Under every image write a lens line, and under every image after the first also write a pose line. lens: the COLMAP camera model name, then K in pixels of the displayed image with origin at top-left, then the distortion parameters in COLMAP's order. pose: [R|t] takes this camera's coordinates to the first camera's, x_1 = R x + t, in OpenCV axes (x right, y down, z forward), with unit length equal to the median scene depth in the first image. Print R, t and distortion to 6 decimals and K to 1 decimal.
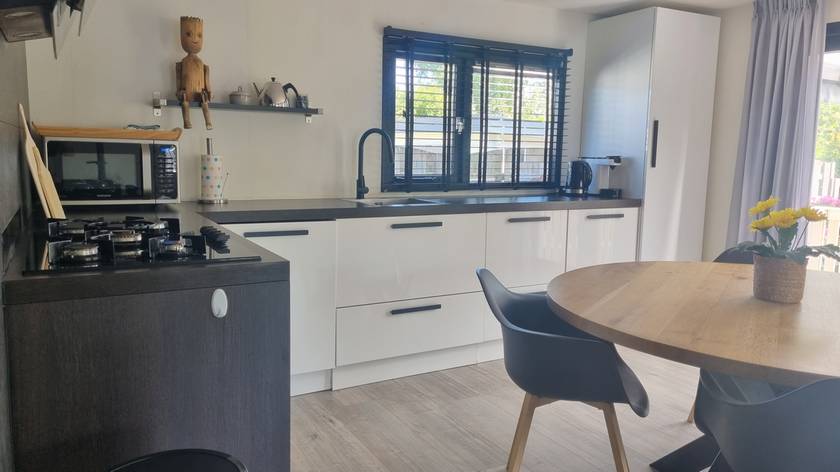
lens RADIAL K [[633.8, 0, 436.5], [0, 633.8, 233.5], [0, 0, 1]] dist [0.063394, -0.036016]
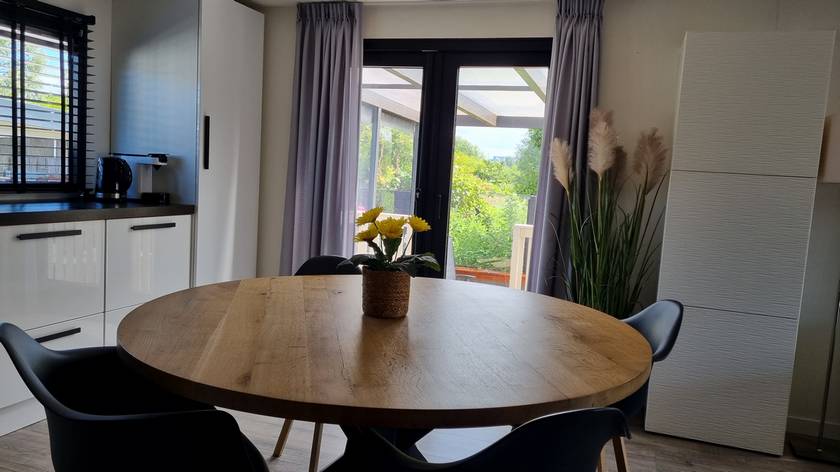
lens RADIAL K [[633.8, 0, 420.4], [0, 633.8, 225.3], [0, 0, 1]] dist [0.063394, -0.036016]
pose [[0.750226, -0.030815, 0.660463, -0.022065], [0.041203, 0.999151, -0.000186, -0.013840], [-0.659896, 0.027353, 0.750858, 0.147764]]
